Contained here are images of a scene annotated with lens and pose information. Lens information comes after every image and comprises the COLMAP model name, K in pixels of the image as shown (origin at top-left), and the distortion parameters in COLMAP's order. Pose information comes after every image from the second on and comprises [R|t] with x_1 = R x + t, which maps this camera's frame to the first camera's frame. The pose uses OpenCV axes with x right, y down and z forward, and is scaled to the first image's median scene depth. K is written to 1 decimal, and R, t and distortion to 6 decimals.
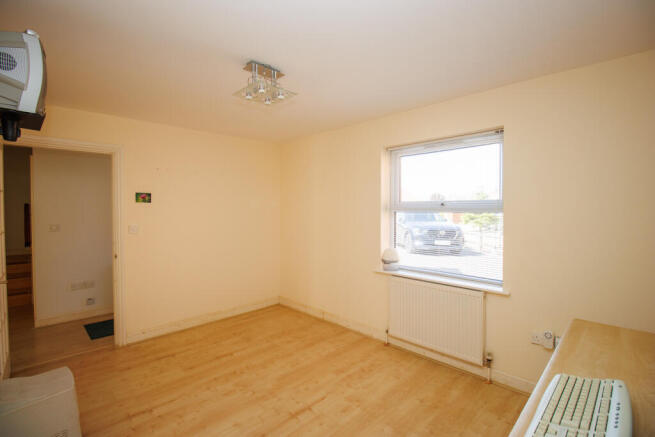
lens RADIAL K [[309.6, 0, 328.3], [0, 309.6, 219.2], [0, 0, 1]] dist [0.020777, -0.000012]
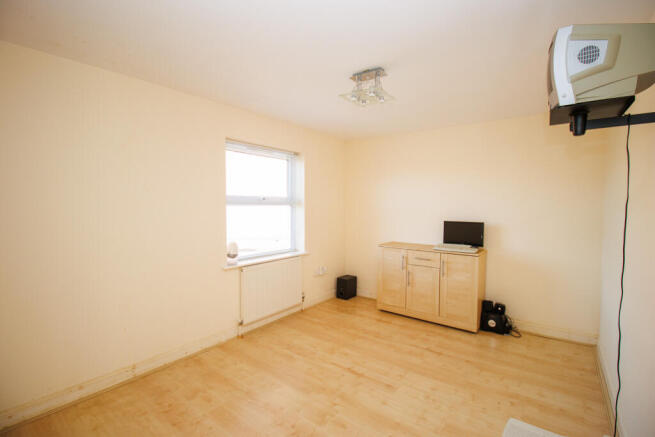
lens RADIAL K [[309.6, 0, 328.3], [0, 309.6, 219.2], [0, 0, 1]] dist [0.020777, -0.000012]
pose [[-0.149136, -0.040077, 0.988004, -0.969442], [0.025763, 0.998682, 0.044399, -0.016186], [-0.988481, 0.032075, -0.147907, 0.996378]]
